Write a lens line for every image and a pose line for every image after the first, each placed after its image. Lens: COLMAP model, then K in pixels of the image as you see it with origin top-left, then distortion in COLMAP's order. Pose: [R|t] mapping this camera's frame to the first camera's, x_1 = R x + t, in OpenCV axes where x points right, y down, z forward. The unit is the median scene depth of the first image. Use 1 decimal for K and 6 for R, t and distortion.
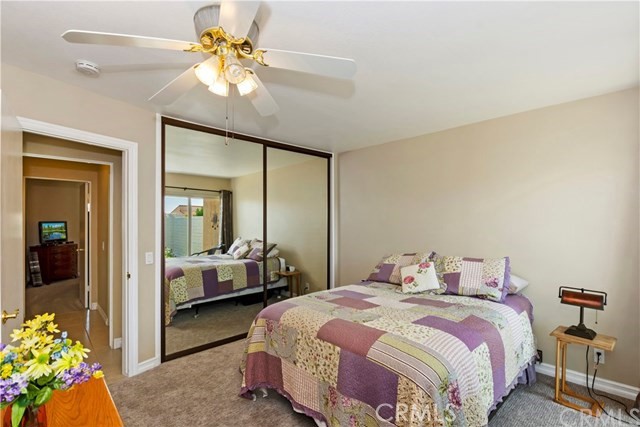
lens RADIAL K [[292.2, 0, 319.4], [0, 292.2, 217.7], [0, 0, 1]] dist [-0.002313, -0.000319]
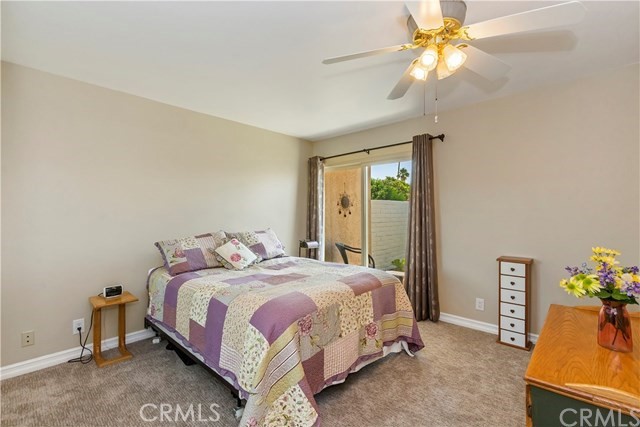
lens RADIAL K [[292.2, 0, 319.2], [0, 292.2, 213.1], [0, 0, 1]] dist [-0.002313, -0.000319]
pose [[-0.064772, 0.002485, 0.997897, -1.107414], [-0.010991, 0.999934, -0.003203, 0.089079], [-0.997840, -0.011175, -0.064741, 1.184274]]
